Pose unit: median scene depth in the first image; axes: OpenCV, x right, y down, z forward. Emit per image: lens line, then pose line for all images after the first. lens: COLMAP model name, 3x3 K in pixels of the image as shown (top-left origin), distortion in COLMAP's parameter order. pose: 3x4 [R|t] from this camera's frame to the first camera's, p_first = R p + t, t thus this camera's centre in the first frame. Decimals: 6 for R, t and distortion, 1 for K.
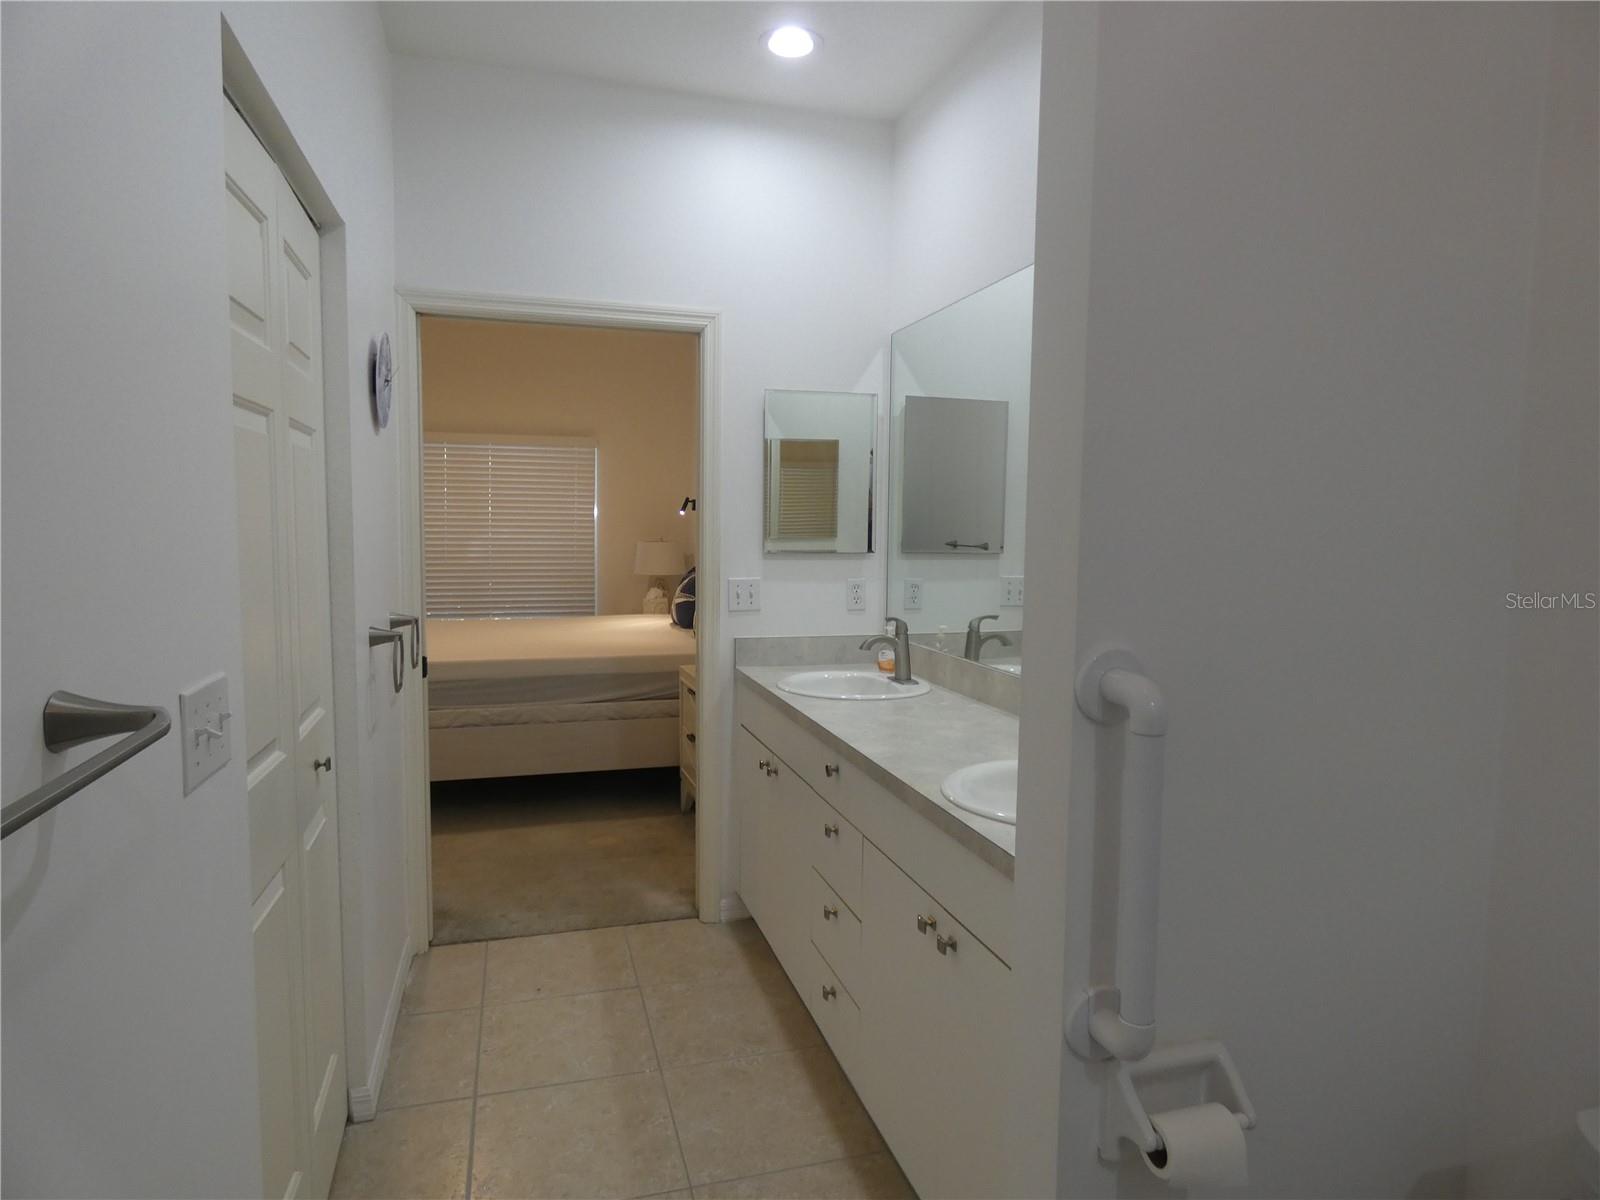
lens RADIAL K [[959.9, 0, 798.9], [0, 959.9, 603.4], [0, 0, 1]] dist [-0.002507, 0.001466]
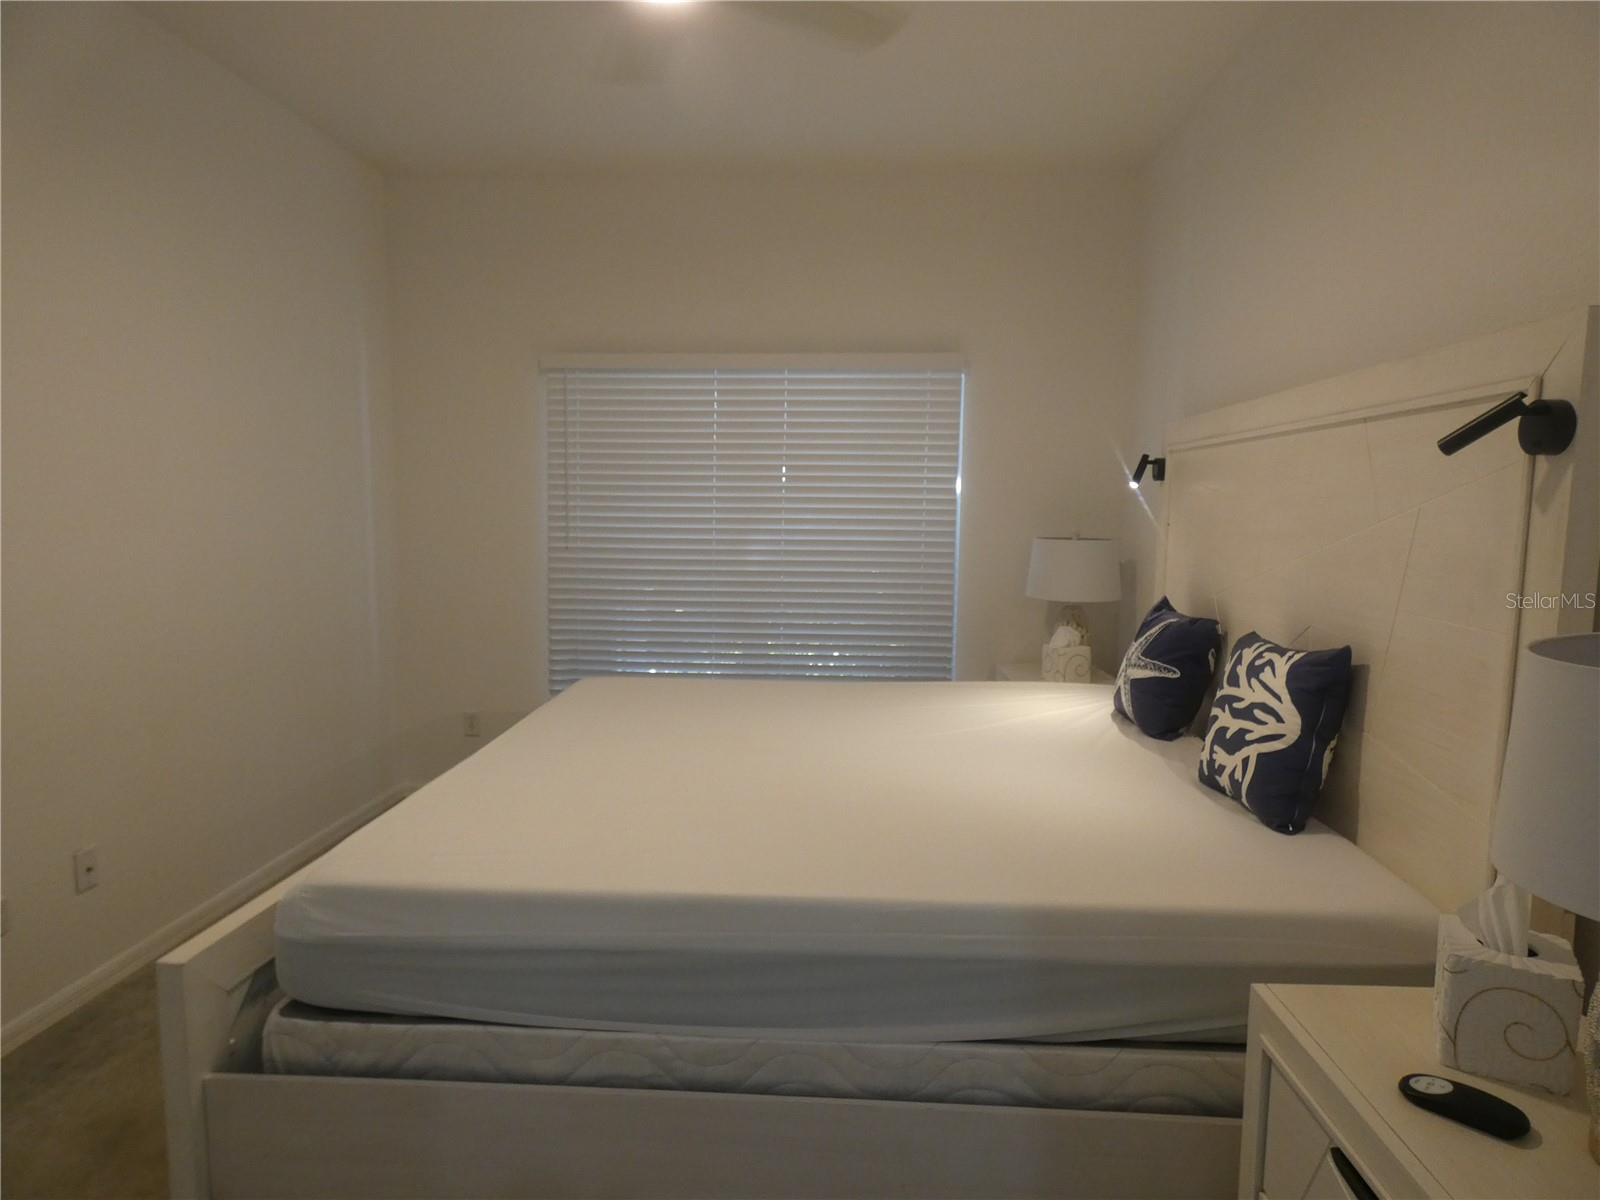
lens RADIAL K [[959.9, 0, 799.0], [0, 959.9, 599.0], [0, 0, 1]] dist [-0.002507, 0.001466]
pose [[0.938401, 0.035167, -0.343753, -0.105815], [-0.028621, 0.999300, 0.024100, -0.040160], [0.344360, -0.012777, 0.938751, 0.445240]]
